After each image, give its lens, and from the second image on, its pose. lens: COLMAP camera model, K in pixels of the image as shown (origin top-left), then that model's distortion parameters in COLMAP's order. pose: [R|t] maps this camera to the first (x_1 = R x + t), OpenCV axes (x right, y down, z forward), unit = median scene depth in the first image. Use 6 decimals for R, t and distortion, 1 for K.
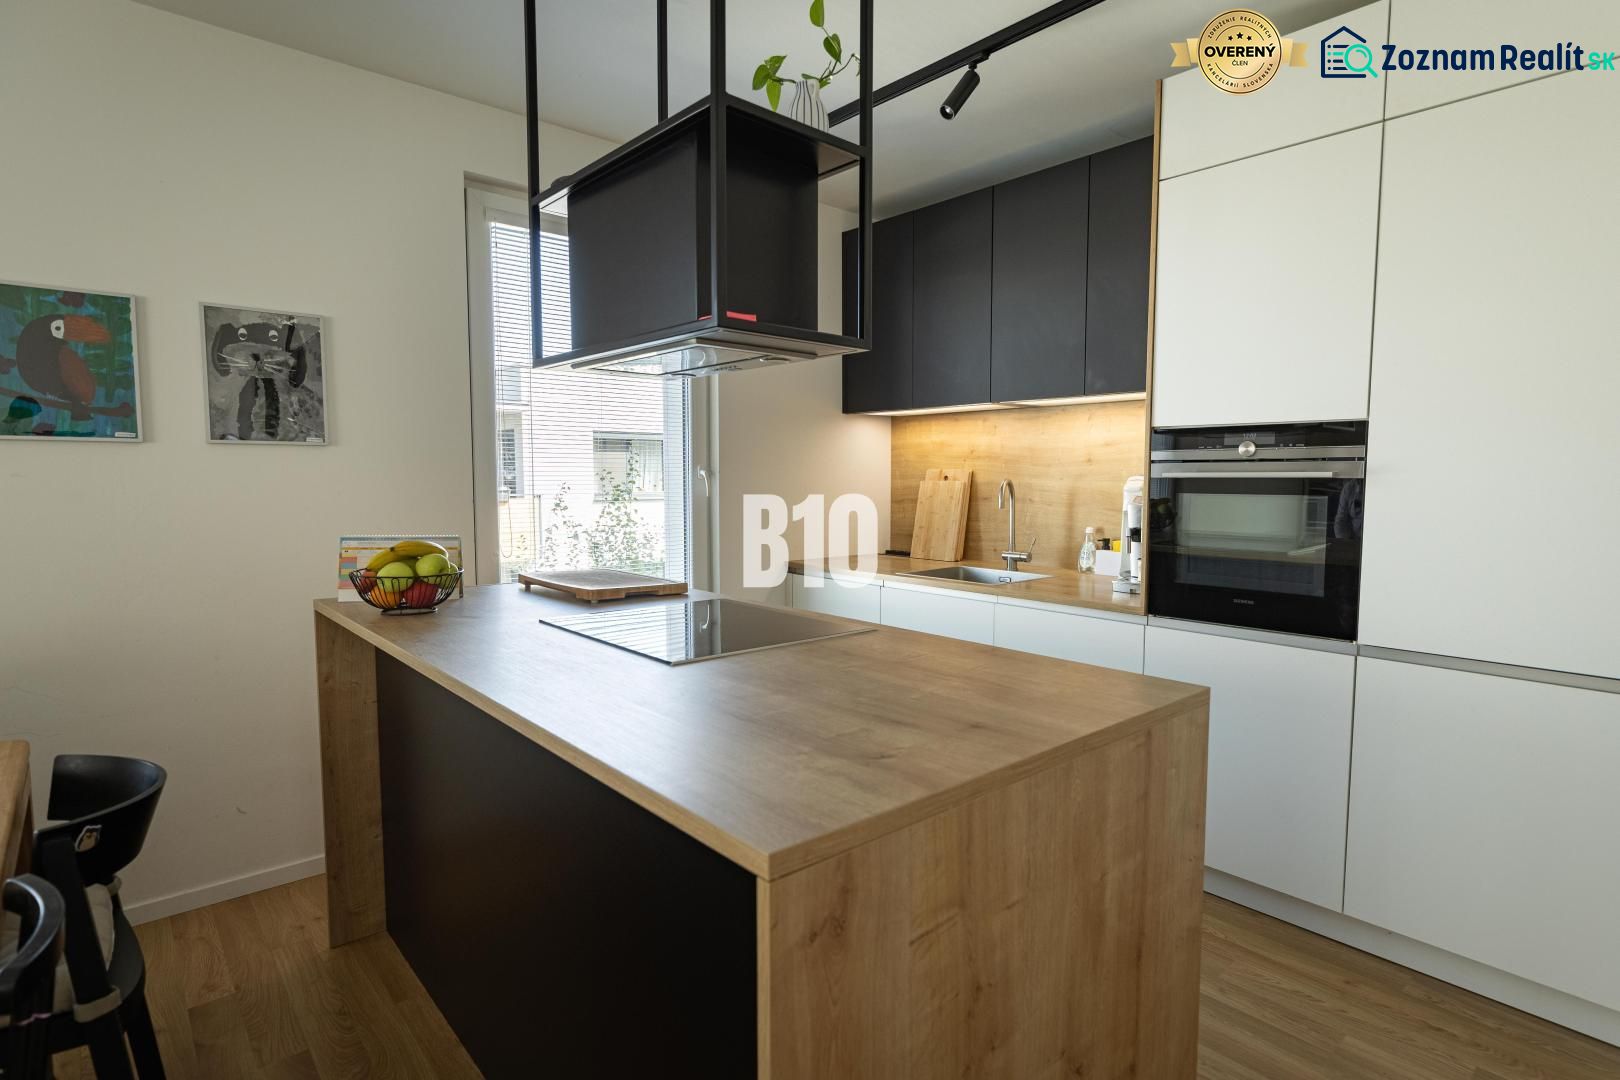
lens RADIAL K [[835.5, 0, 821.0], [0, 835.5, 542.4], [0, 0, 1]] dist [0.001141, -0.000024]
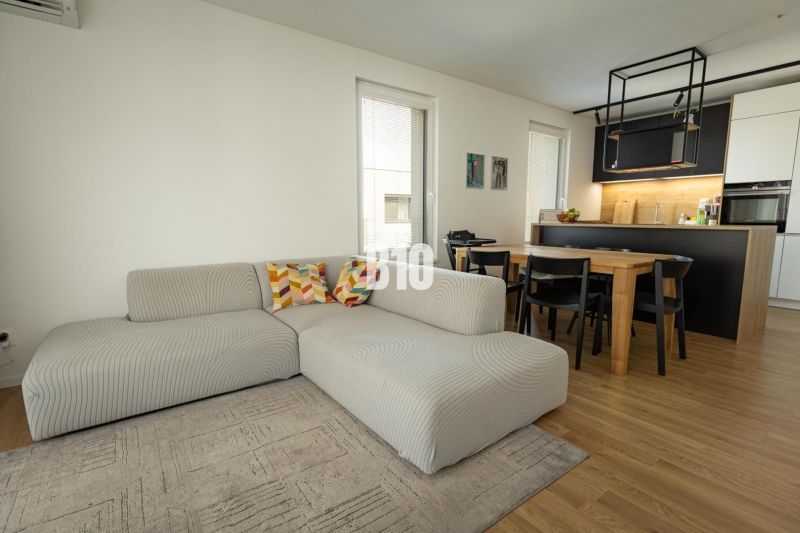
lens RADIAL K [[400.2, 0, 381.4], [0, 400.2, 274.0], [0, 0, 1]] dist [-0.000205, 0.000053]
pose [[0.996211, 0.008018, -0.086598, -0.789554], [-0.002889, 0.998243, 0.059190, 0.137542], [0.086921, -0.058716, 0.994483, -0.785793]]
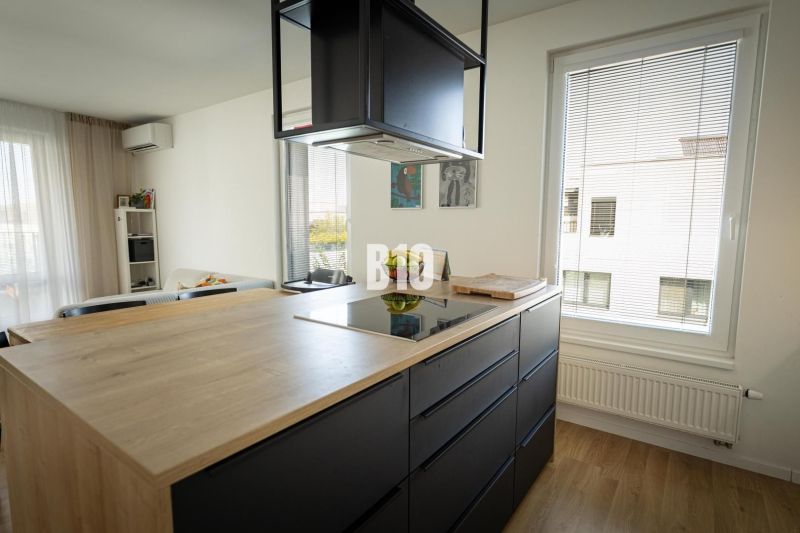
lens RADIAL K [[412.6, 0, 405.4], [0, 412.6, 267.7], [0, 0, 1]] dist [0.001141, -0.000024]
pose [[0.220572, 0.109255, -0.969232, 0.348883], [-0.079748, 0.992400, 0.093718, -0.034239], [0.972105, 0.056623, 0.227608, 0.443161]]
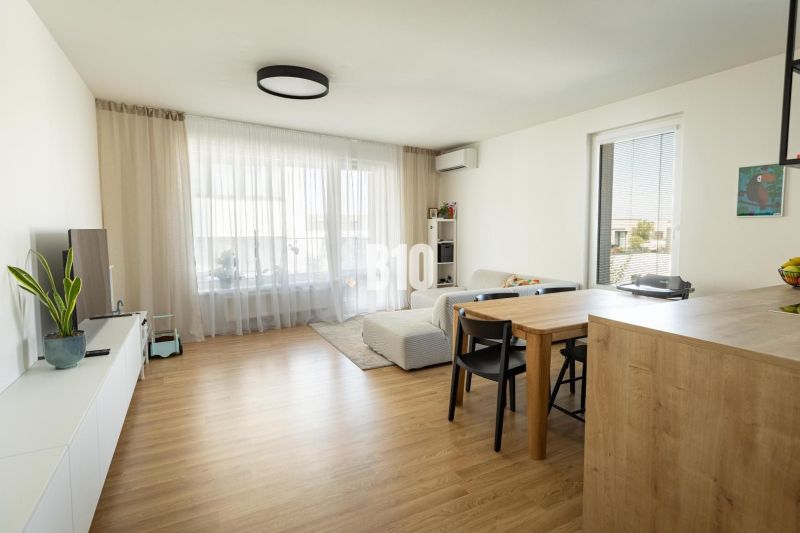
lens RADIAL K [[419.6, 0, 428.7], [0, 419.6, 255.5], [0, 0, 1]] dist [0.002560, 0.000454]
pose [[-0.213110, 0.064060, -0.974926, 0.503726], [-0.077078, 0.993636, 0.082138, -0.013368], [0.973983, 0.092649, -0.206817, 0.131590]]
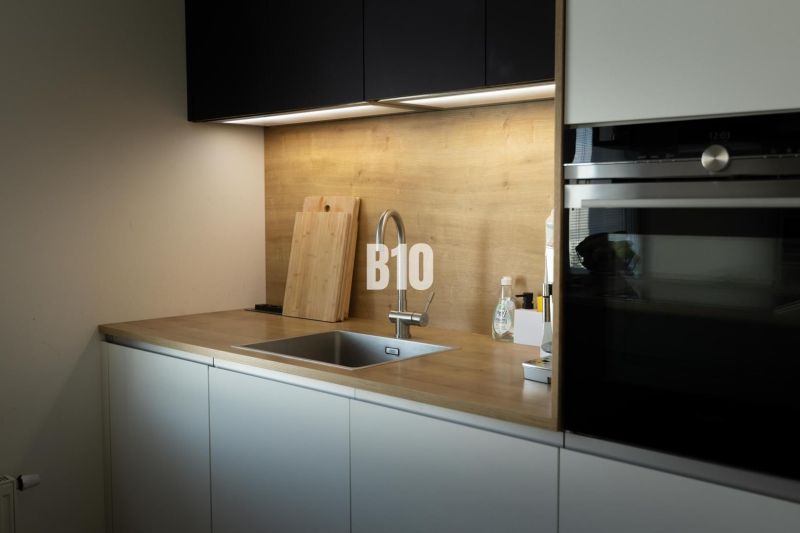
lens RADIAL K [[810.9, 0, 400.0], [0, 810.9, 266.5], [0, 0, 1]] dist [-0.155157, -0.001259]
pose [[0.994168, -0.010180, 0.107358, 0.159742], [0.010662, 0.999935, -0.003918, -0.025703], [-0.107311, 0.005039, 0.994213, 0.329088]]
